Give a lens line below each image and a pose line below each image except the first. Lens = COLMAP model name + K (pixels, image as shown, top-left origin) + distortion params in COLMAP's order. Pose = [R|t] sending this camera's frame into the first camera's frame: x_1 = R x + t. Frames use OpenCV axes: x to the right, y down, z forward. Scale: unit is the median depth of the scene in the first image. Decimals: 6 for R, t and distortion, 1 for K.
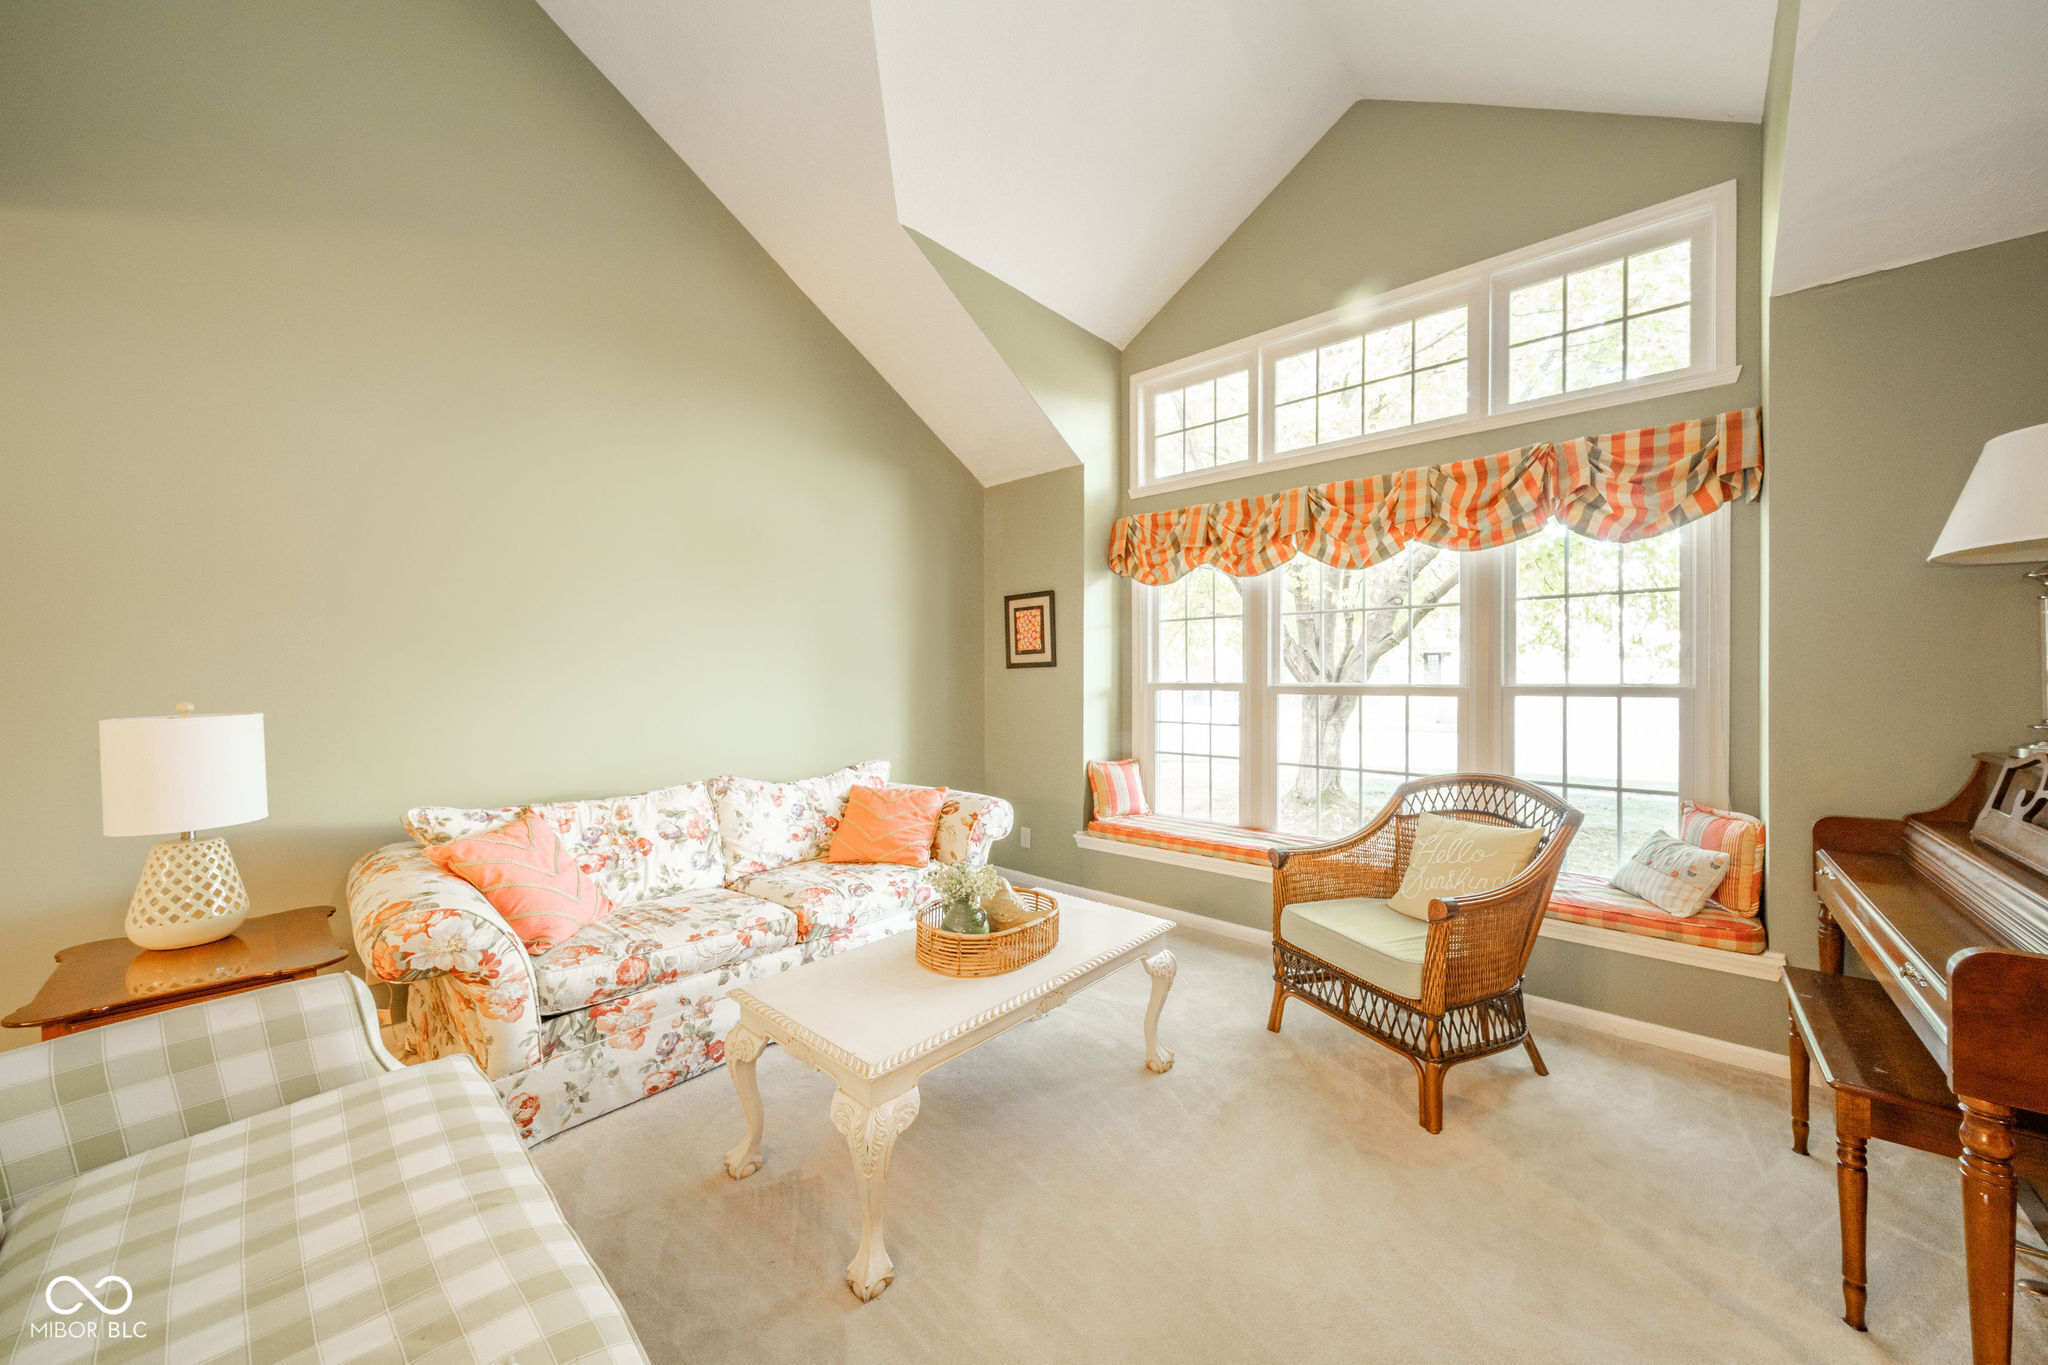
lens RADIAL K [[722.0, 0, 1070.3], [0, 722.0, 691.4], [0, 0, 1]] dist [0.002584, -0.001430]
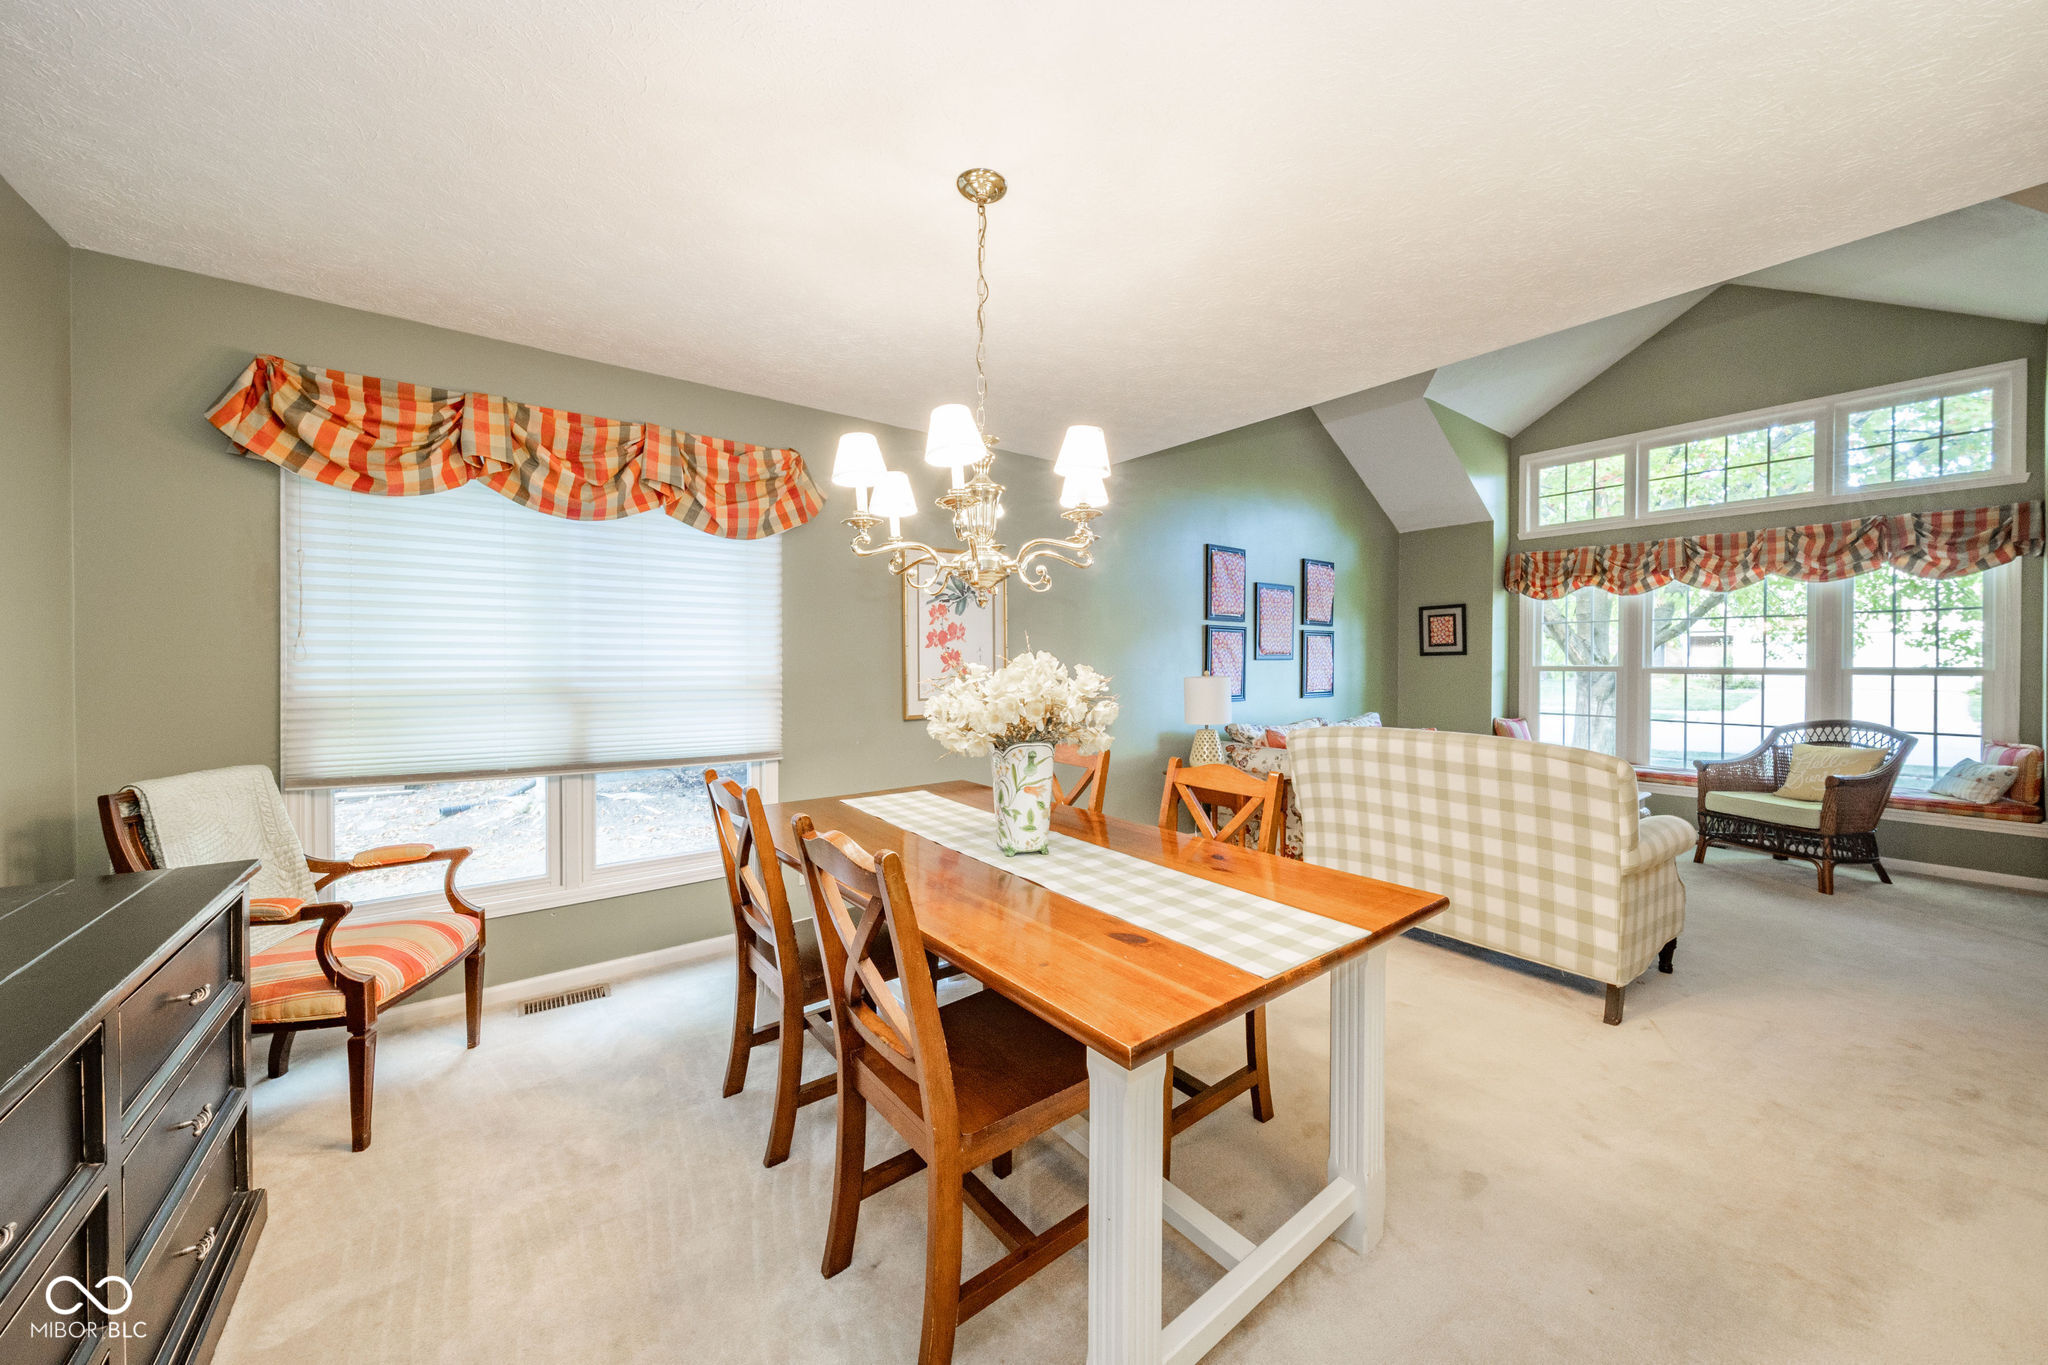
lens RADIAL K [[722.0, 0, 1063.3], [0, 722.0, 674.3], [0, 0, 1]] dist [0.002584, -0.001430]
pose [[0.980026, 0.007275, -0.198737, -0.704360], [-0.007647, 0.999970, -0.001102, 0.018785], [0.198723, 0.002600, 0.980052, -0.820836]]
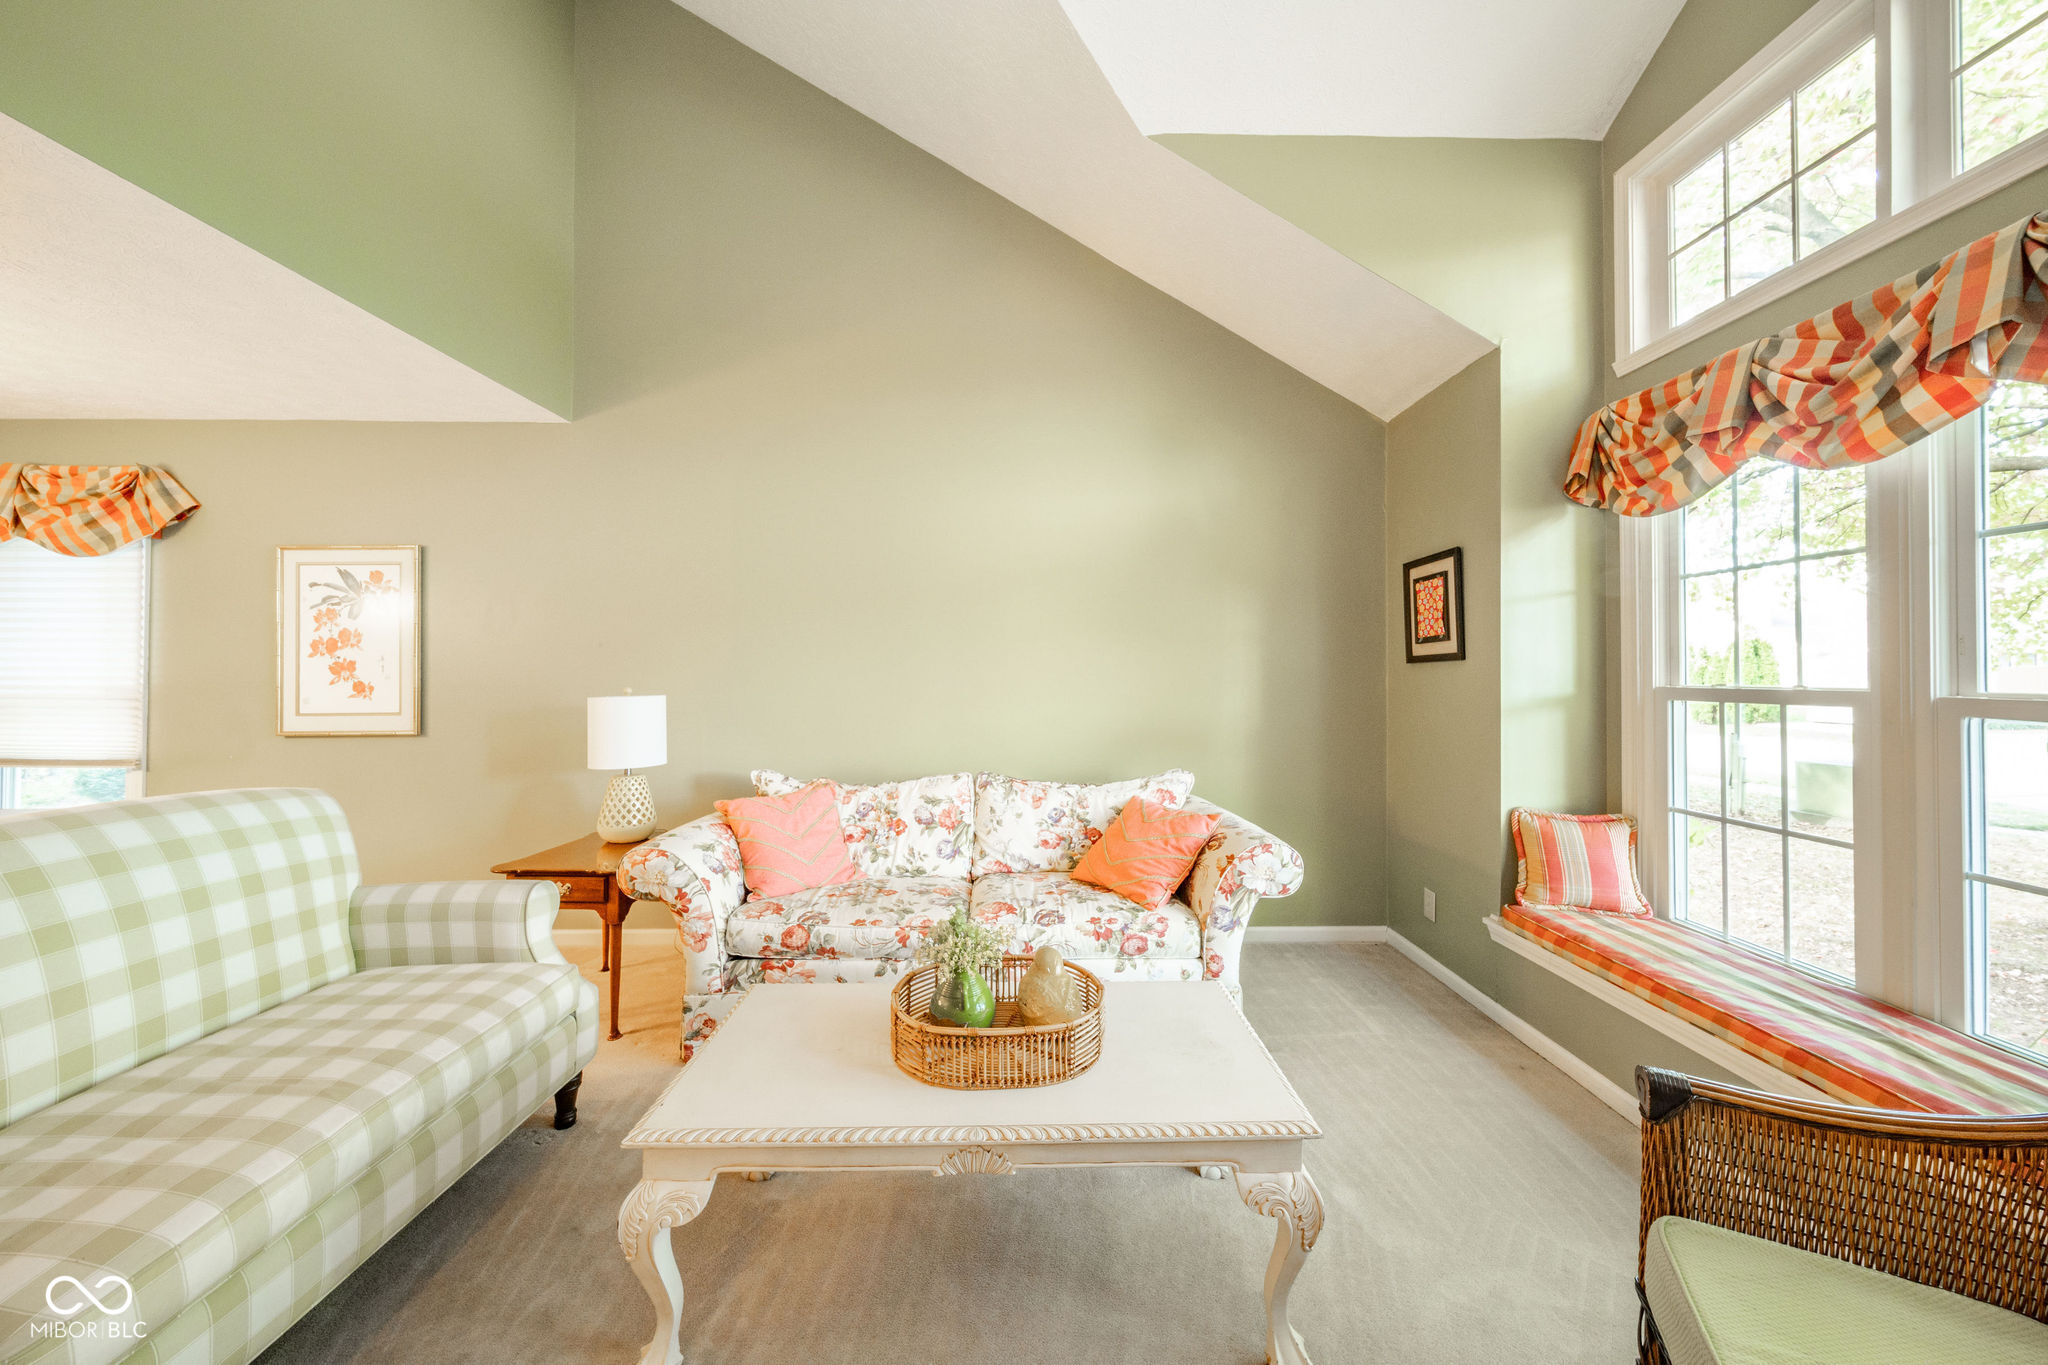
lens RADIAL K [[722.0, 0, 1025.9], [0, 722.0, 672.7], [0, 0, 1]] dist [0.002584, -0.001430]
pose [[0.657253, 0.002877, -0.753665, 0.285292], [-0.019732, 0.999716, -0.013392, -0.006815], [0.753412, 0.023674, 0.657123, 0.329390]]
